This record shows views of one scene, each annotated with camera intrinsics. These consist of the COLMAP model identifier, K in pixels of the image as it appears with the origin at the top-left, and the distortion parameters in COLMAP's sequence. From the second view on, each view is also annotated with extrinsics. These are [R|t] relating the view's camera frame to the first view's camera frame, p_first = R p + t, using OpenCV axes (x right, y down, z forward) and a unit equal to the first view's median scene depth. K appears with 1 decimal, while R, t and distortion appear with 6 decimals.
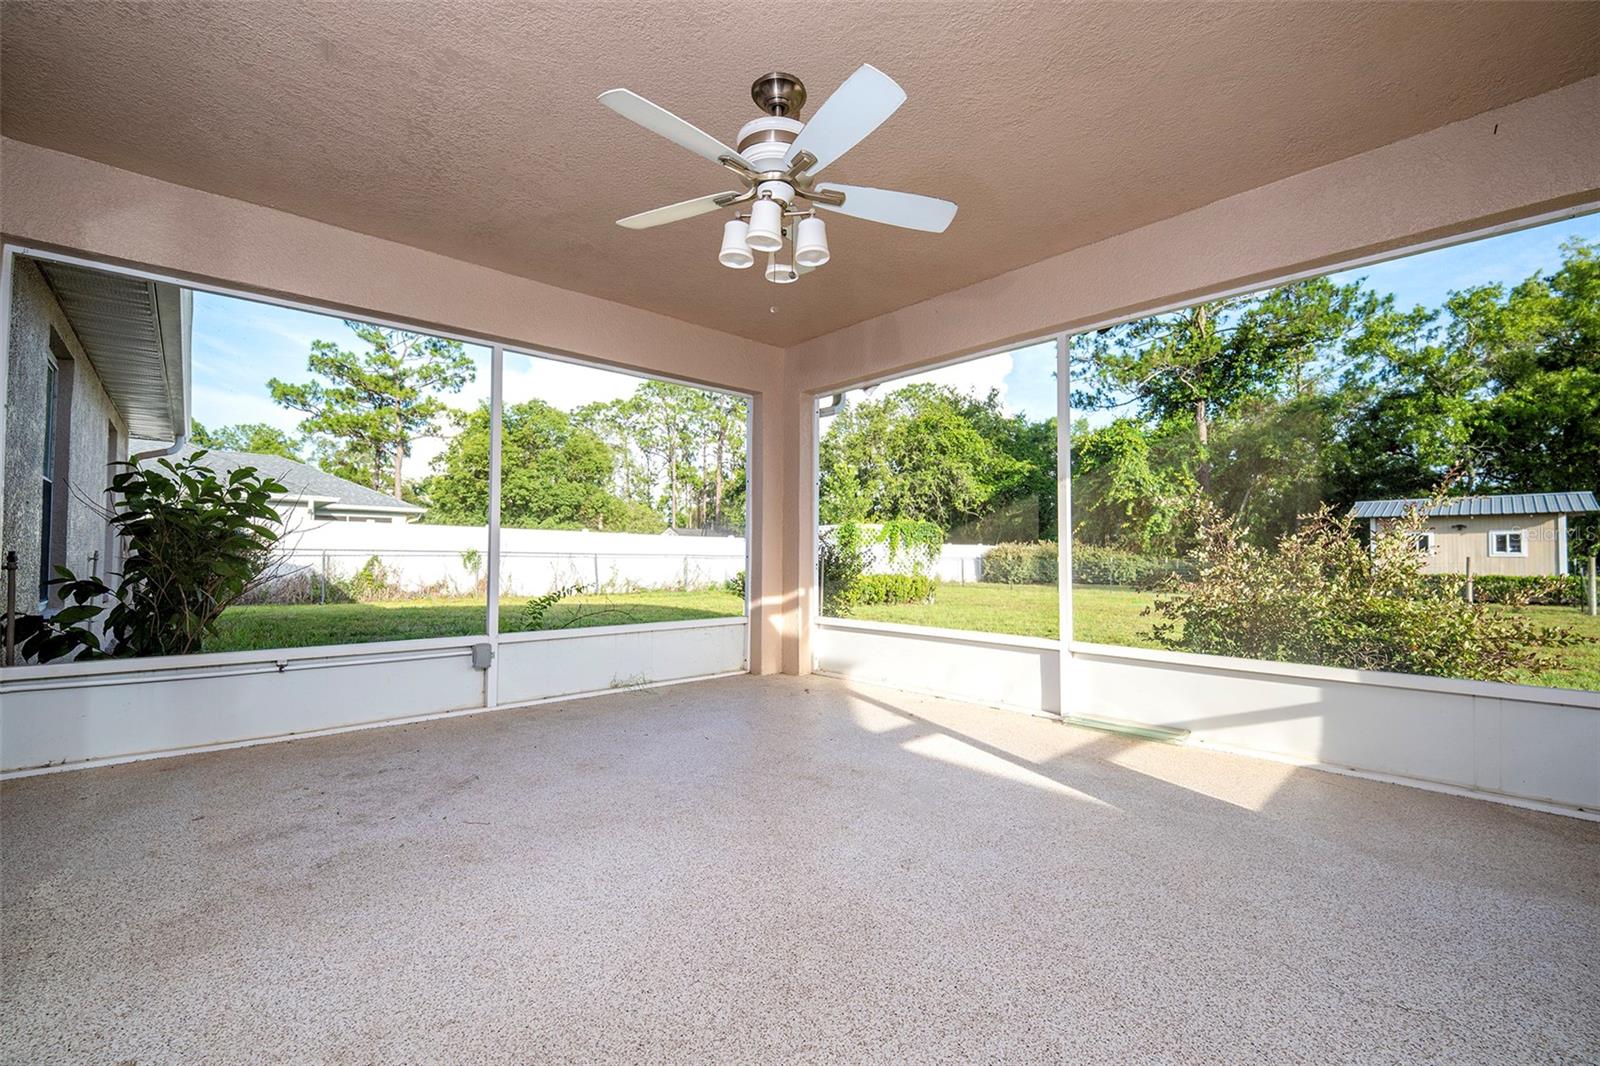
lens RADIAL K [[673.0, 0, 802.1], [0, 673.0, 539.8], [0, 0, 1]] dist [-0.002536, -0.000490]
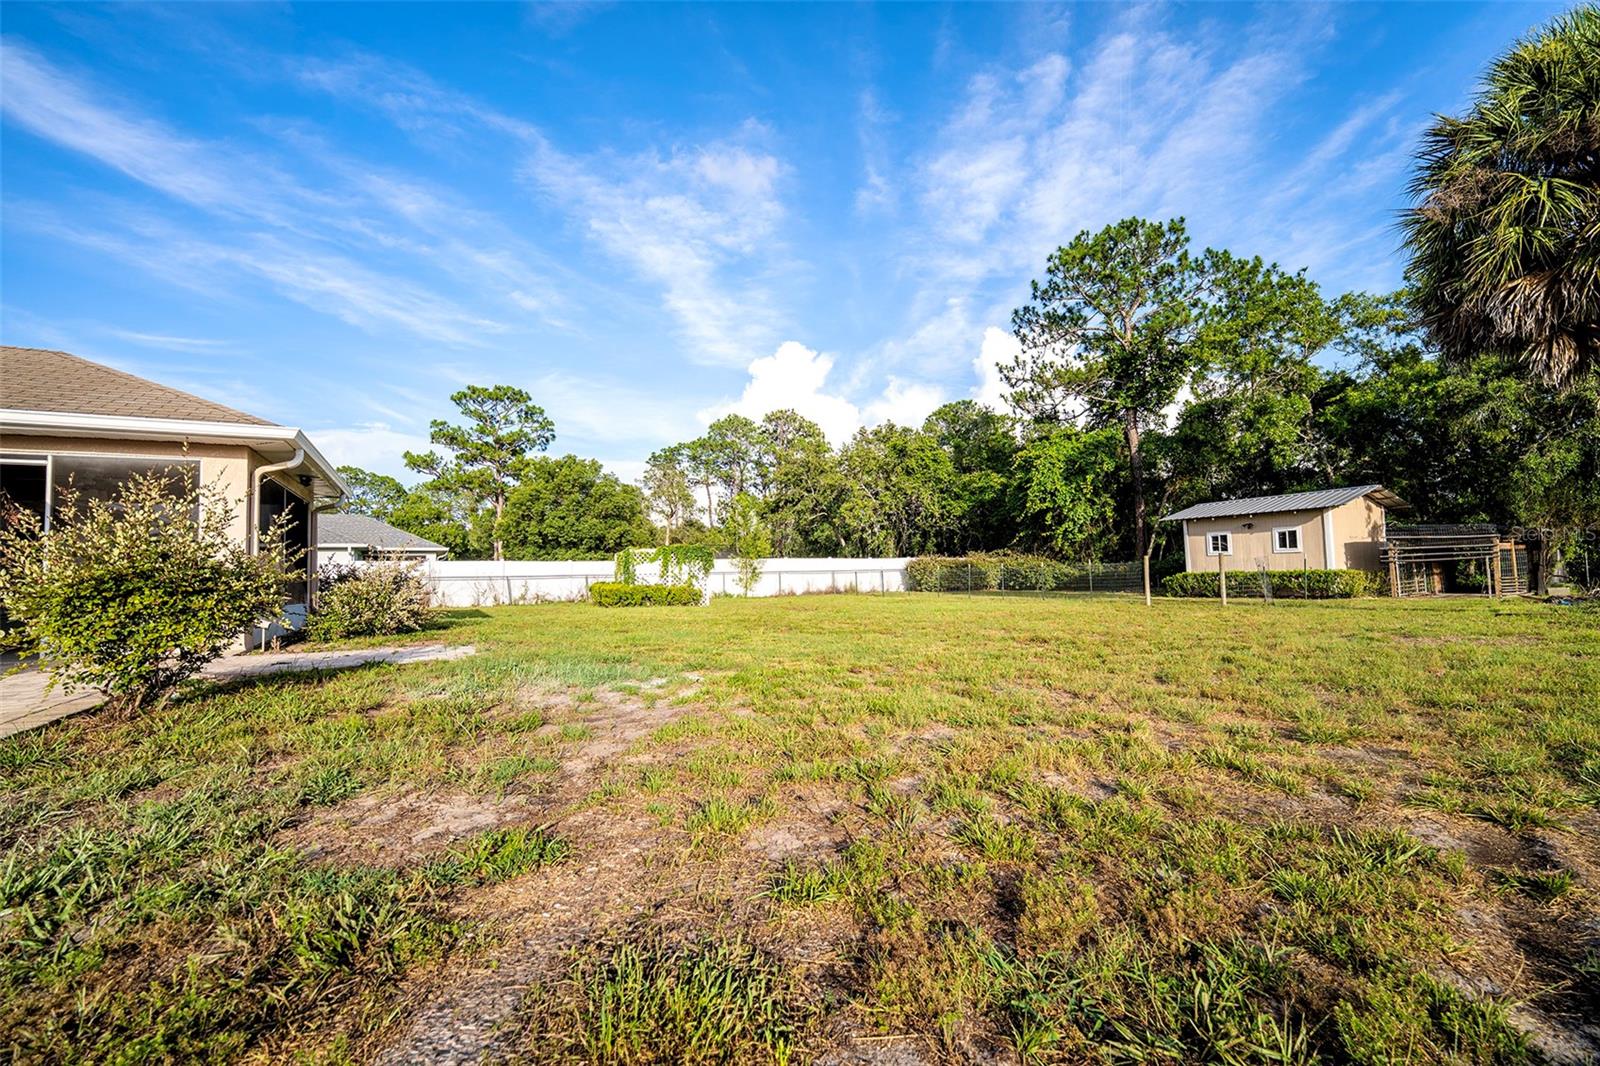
lens RADIAL K [[661.8, 0, 800.0], [0, 661.8, 533.0], [0, 0, 1]] dist [0.020936, -0.000288]
pose [[0.970297, -0.046574, -0.237392, 0.536607], [0.037833, 0.998432, -0.041248, 0.008841], [0.238941, 0.031042, 0.970538, -0.173766]]
